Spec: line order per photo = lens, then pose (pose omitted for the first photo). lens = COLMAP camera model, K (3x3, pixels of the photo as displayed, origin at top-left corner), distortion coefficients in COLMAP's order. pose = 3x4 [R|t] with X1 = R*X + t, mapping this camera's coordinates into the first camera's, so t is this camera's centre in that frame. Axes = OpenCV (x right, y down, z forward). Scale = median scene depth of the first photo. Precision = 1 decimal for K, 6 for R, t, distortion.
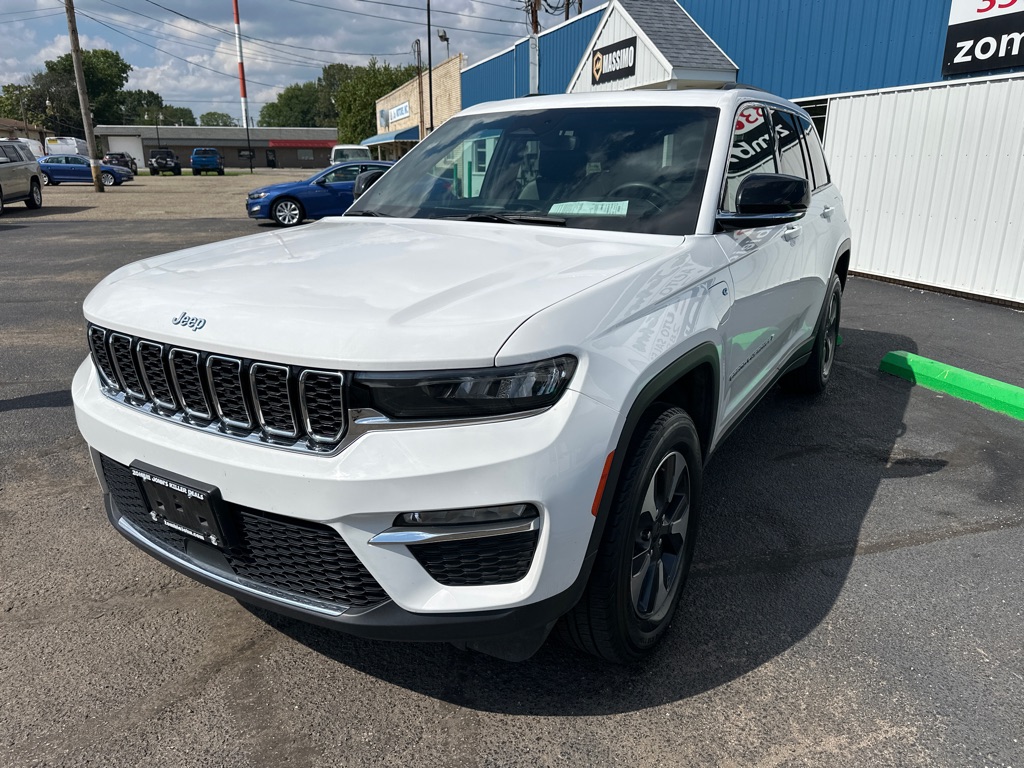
lens RADIAL K [[721.0, 0, 512.0], [0, 721.0, 384.0], [0, 0, 1]] dist [0.030422, -0.034034]
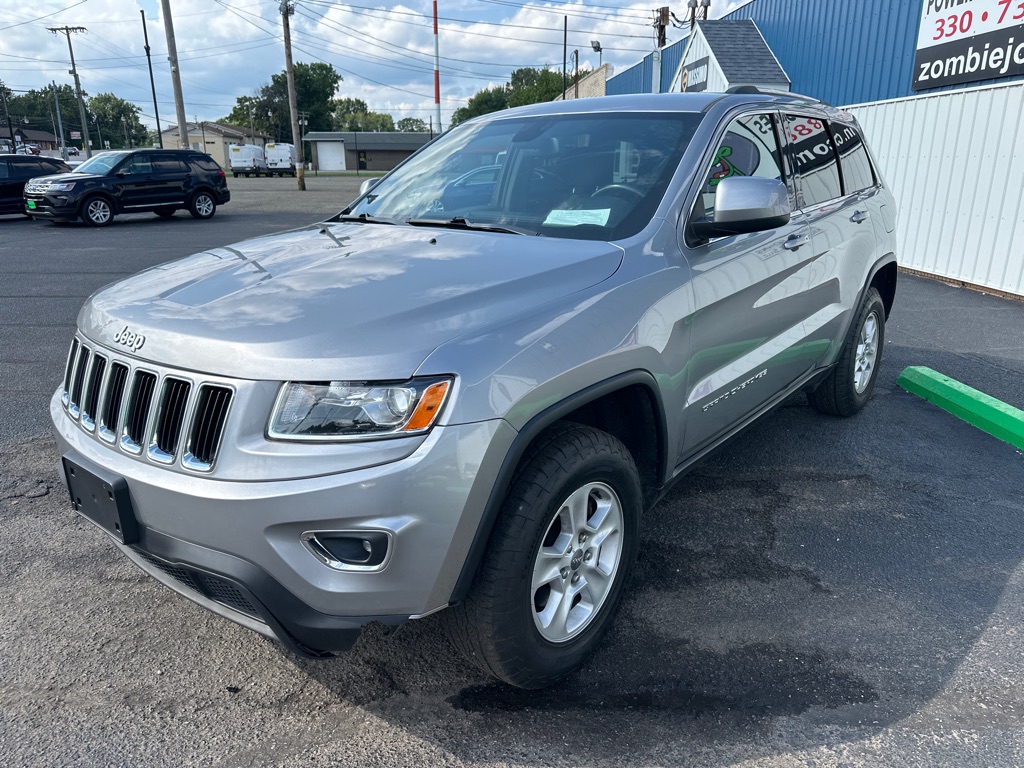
lens RADIAL K [[721.0, 0, 512.0], [0, 721.0, 384.0], [0, 0, 1]] dist [0.030422, -0.034034]
pose [[0.971599, 0.064863, -0.227572, 0.117137], [-0.065061, 0.997859, 0.006638, 0.045620], [0.227515, 0.008357, 0.973739, -0.152124]]
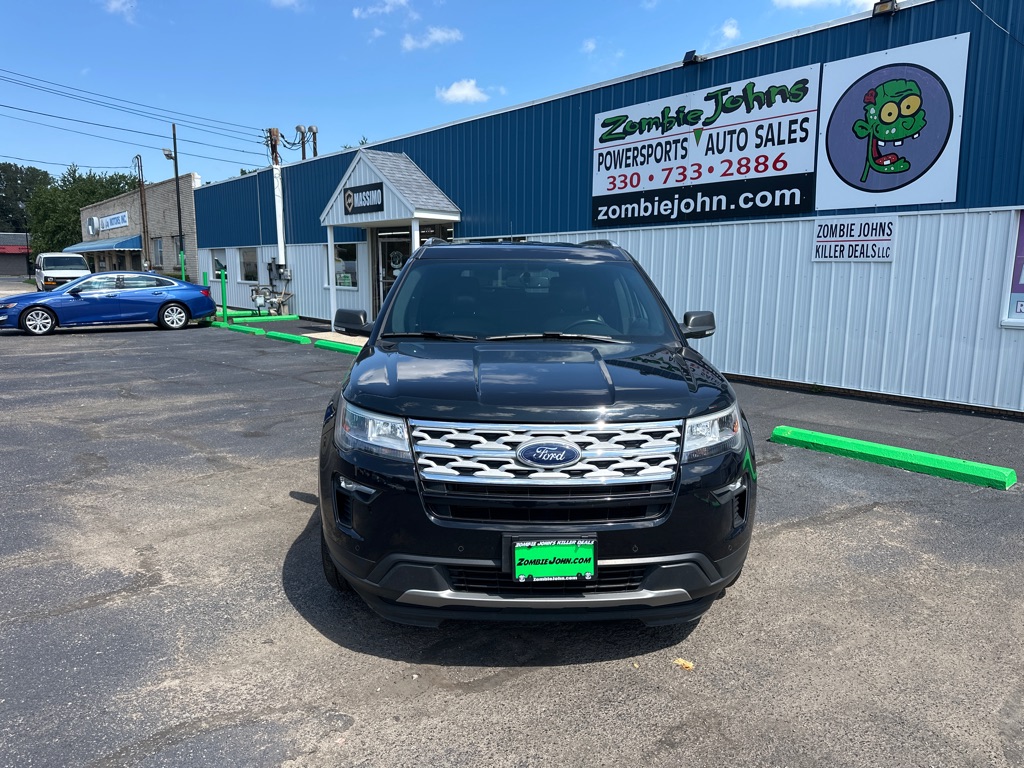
lens RADIAL K [[705.7, 0, 512.0], [0, 705.7, 384.0], [0, 0, 1]] dist [0.058049, -0.058361]
pose [[0.925262, -0.055159, 0.375298, -0.079513], [0.106657, 0.987287, -0.117848, 0.037054], [-0.364026, 0.149069, 0.919382, -0.143708]]
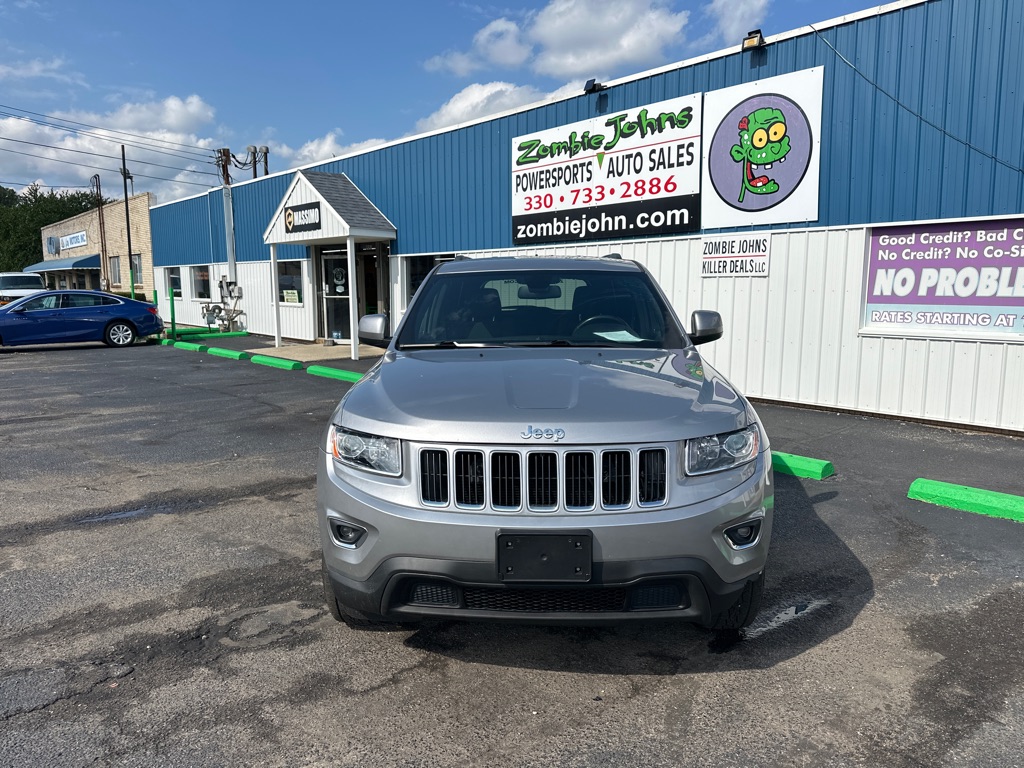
lens RADIAL K [[700.8, 0, 512.0], [0, 700.8, 384.0], [0, 0, 1]] dist [0.158060, -0.237991]
pose [[0.912792, -0.057293, 0.404387, -0.039748], [0.122073, 0.983123, -0.136259, 0.052532], [-0.389756, 0.173741, 0.904381, -0.192852]]
